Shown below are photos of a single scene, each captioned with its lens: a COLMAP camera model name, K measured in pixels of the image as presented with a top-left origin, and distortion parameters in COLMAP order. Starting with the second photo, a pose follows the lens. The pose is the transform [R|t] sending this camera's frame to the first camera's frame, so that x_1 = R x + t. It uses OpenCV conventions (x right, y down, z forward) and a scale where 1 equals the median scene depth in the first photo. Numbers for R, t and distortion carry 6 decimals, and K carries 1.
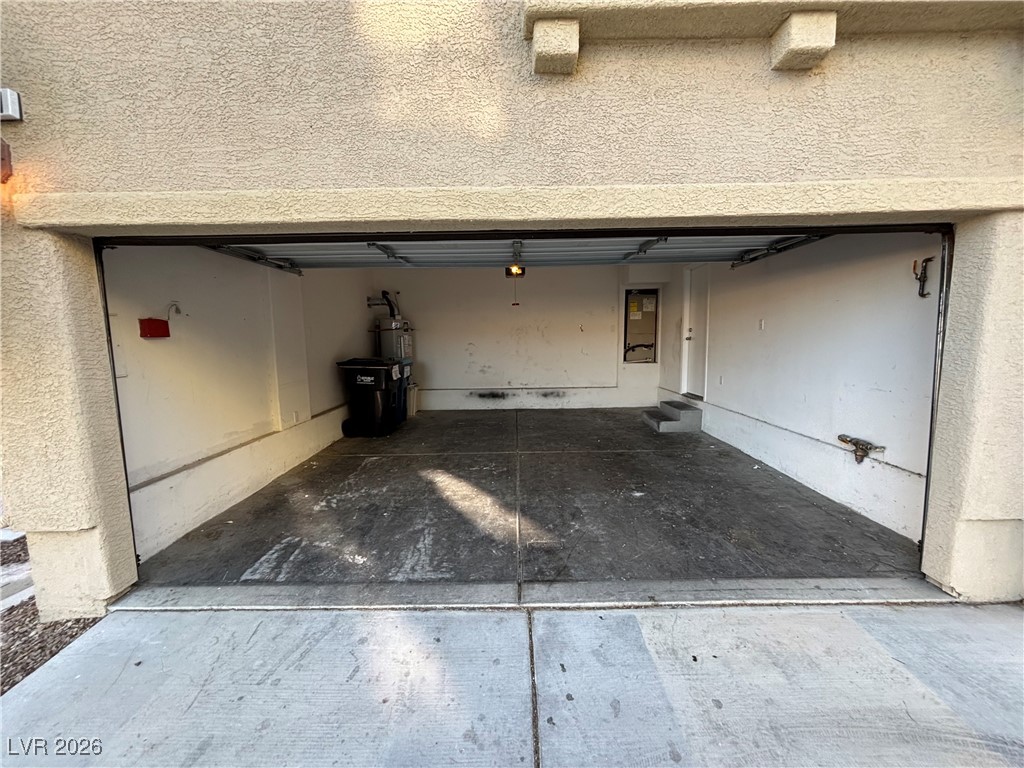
lens RADIAL K [[412.0, 0, 510.8], [0, 412.0, 384.6], [0, 0, 1]] dist [-0.003187, 0.001574]
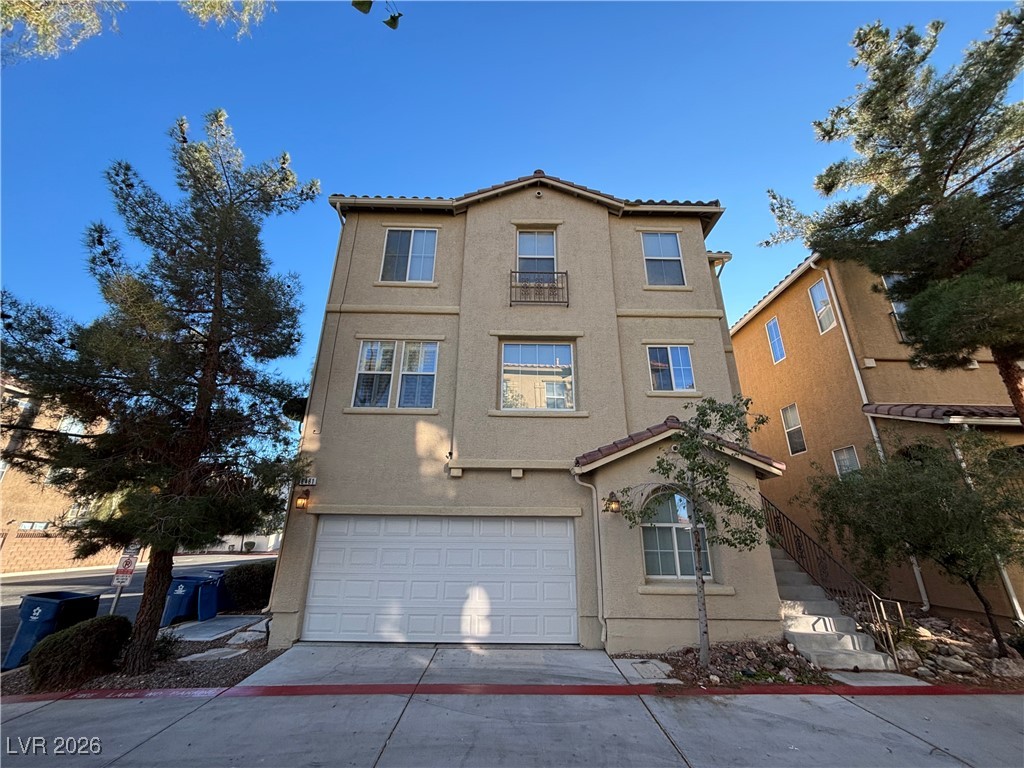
lens RADIAL K [[412.0, 0, 514.4], [0, 412.0, 390.7], [0, 0, 1]] dist [-0.003187, 0.001574]
pose [[0.999010, 0.038689, 0.021971, 0.524111], [-0.024618, 0.891994, -0.451376, 0.253340], [-0.037061, 0.450389, 0.892063, -2.827096]]
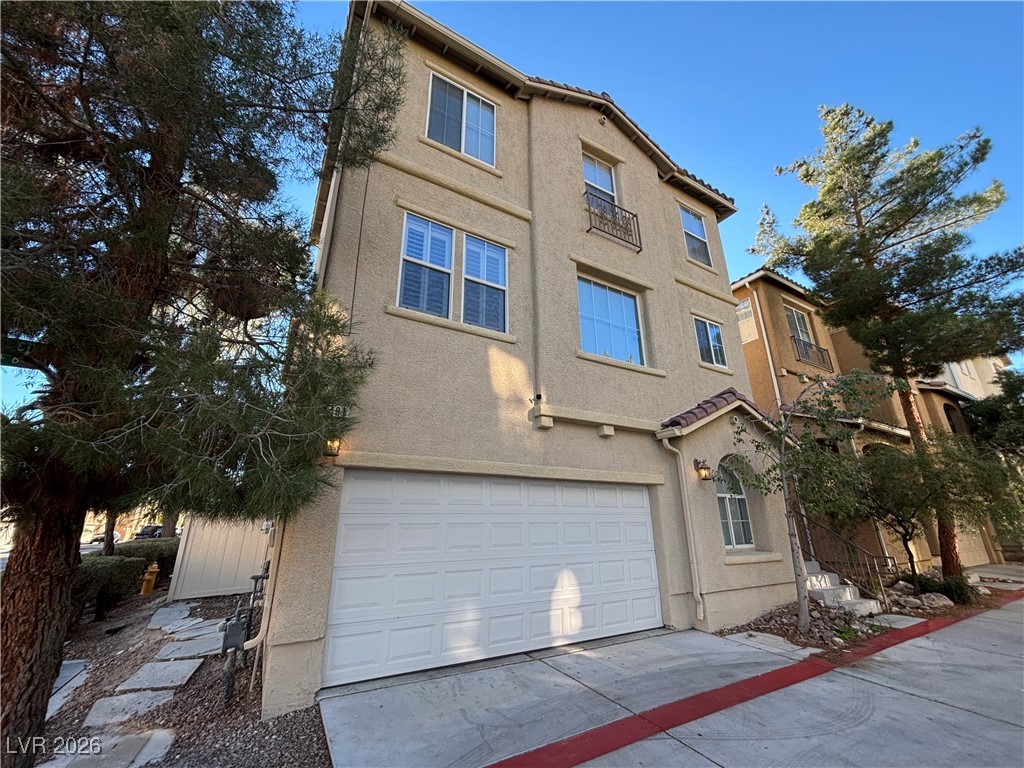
lens RADIAL K [[412.0, 0, 518.8], [0, 412.0, 387.5], [0, 0, 1]] dist [-0.003187, 0.001574]
pose [[0.853570, 0.176151, 0.490296, -1.508954], [0.056224, 0.904462, -0.422832, 0.202473], [-0.517936, 0.388483, 0.762117, -1.238412]]
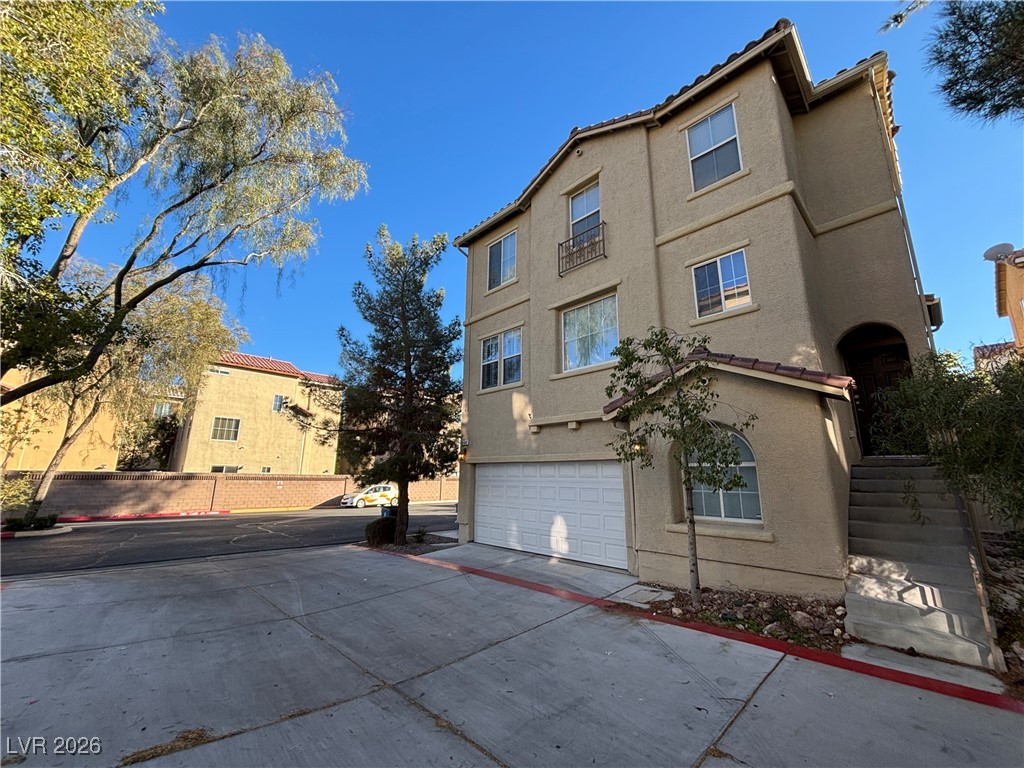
lens RADIAL K [[412.0, 0, 507.2], [0, 412.0, 386.0], [0, 0, 1]] dist [-0.003187, 0.001574]
pose [[0.710742, -0.130126, -0.691312, 3.299715], [-0.105050, 0.952089, -0.287213, 0.164472], [0.695565, 0.276757, 0.663020, -2.647354]]
